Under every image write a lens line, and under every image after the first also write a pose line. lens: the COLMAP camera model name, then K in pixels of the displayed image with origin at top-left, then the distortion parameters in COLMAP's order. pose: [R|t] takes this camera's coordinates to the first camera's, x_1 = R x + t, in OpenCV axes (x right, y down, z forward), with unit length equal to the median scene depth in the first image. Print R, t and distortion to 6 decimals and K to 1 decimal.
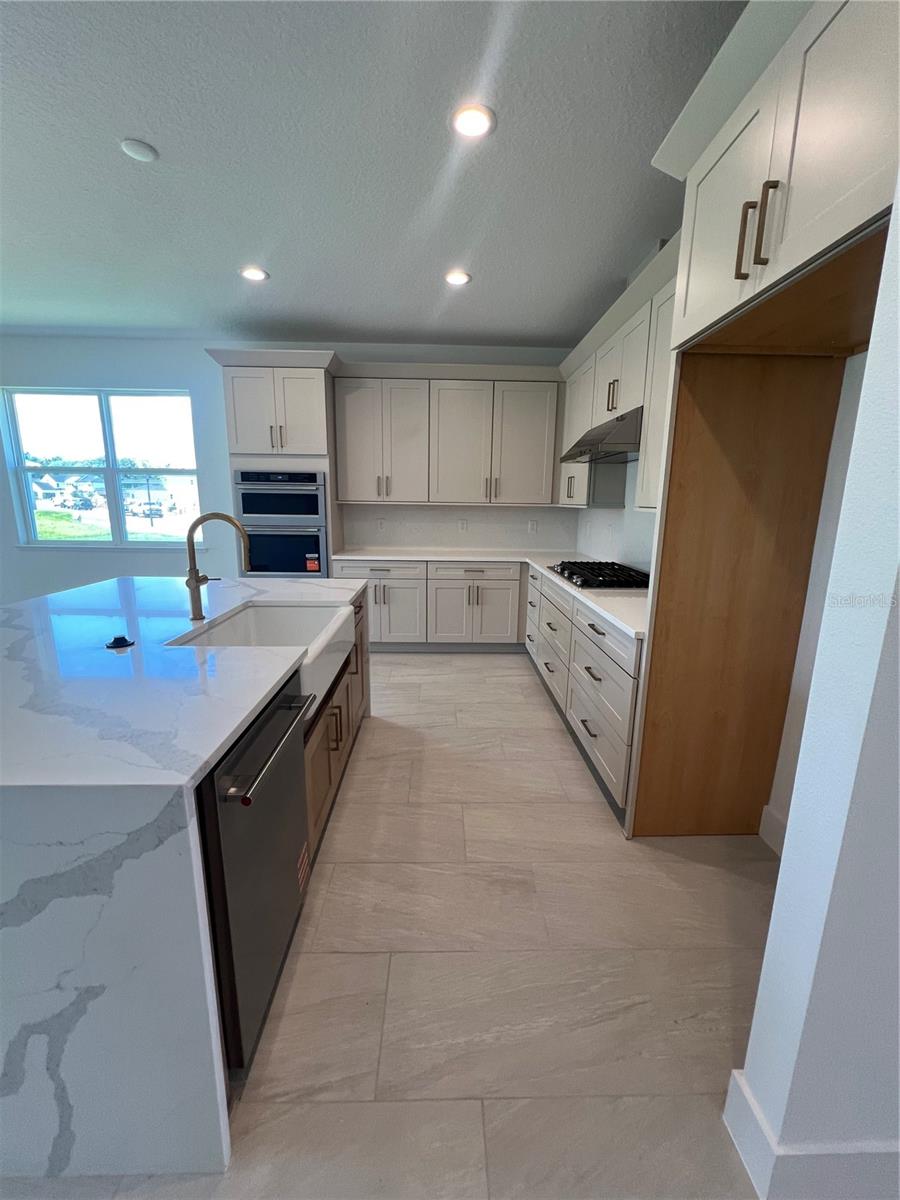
lens RADIAL K [[480.4, 0, 450.0], [0, 480.4, 600.0], [0, 0, 1]] dist [-0.000340, 0.000195]
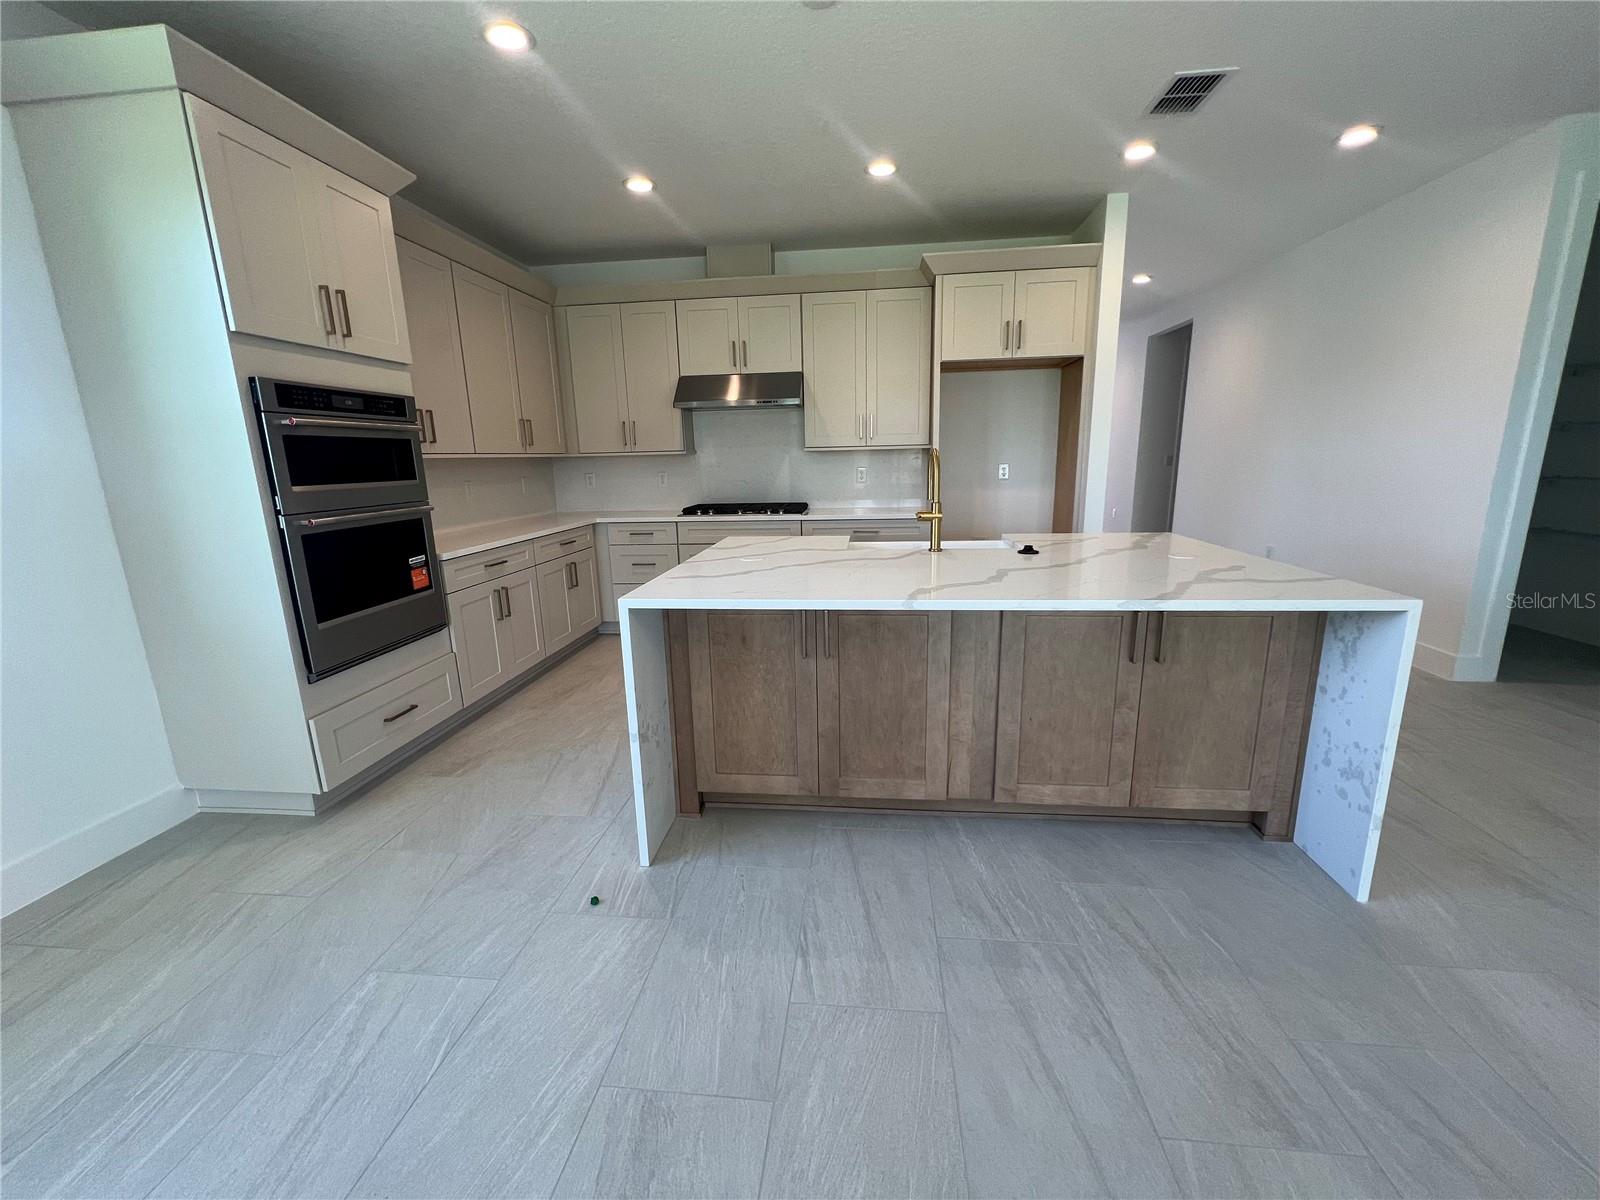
lens RADIAL K [[640.5, 0, 800.0], [0, 640.5, 600.0], [0, 0, 1]] dist [-0.000340, 0.000195]
pose [[0.137370, -0.235223, 0.962185, -0.907800], [0.227761, 0.952866, 0.200428, -0.095971], [-0.963979, 0.191615, 0.184470, 0.490444]]
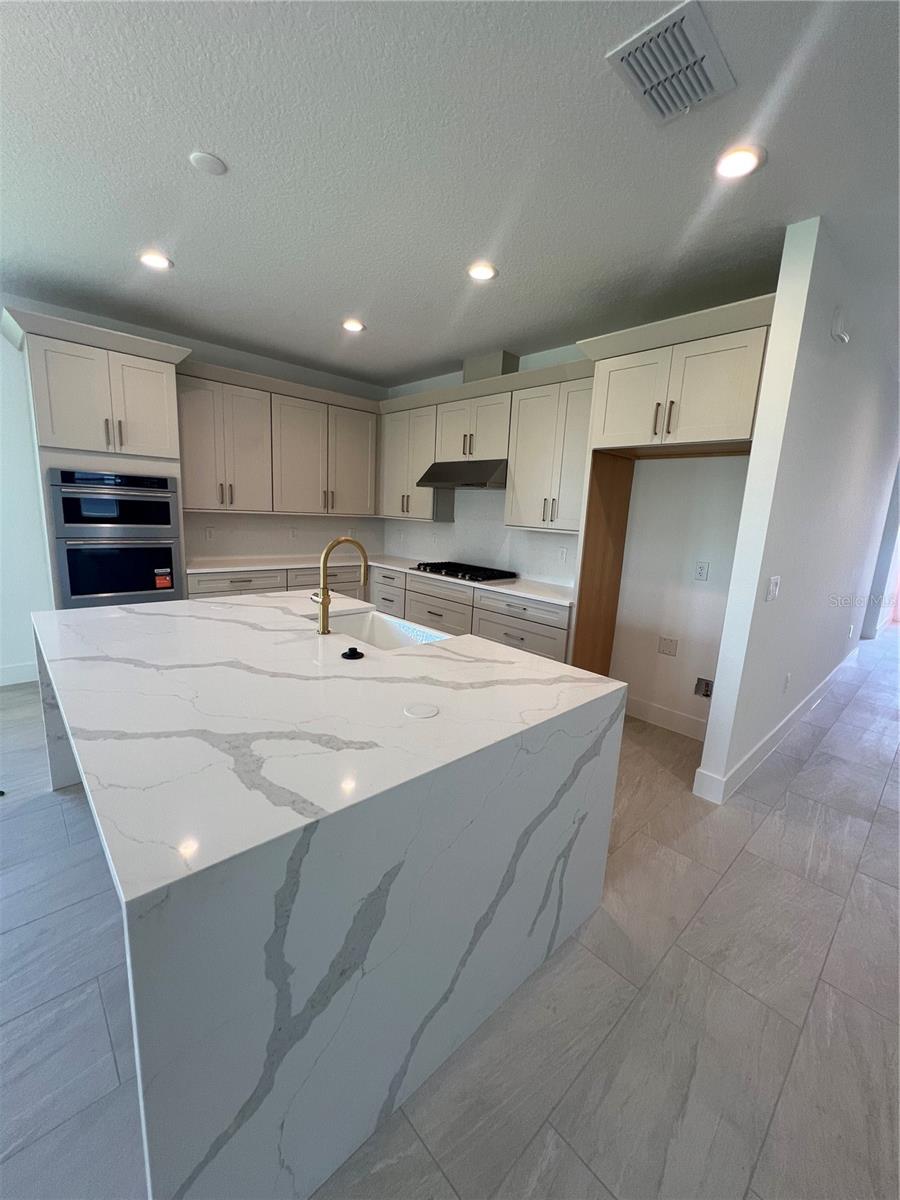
lens RADIAL K [[480.4, 0, 450.0], [0, 480.4, 600.0], [0, 0, 1]] dist [-0.002065, -0.000014]
pose [[0.749373, -0.100711, 0.654444, -0.477773], [0.096455, 0.994426, 0.042585, -0.025626], [-0.655085, 0.031212, 0.754910, -0.011315]]
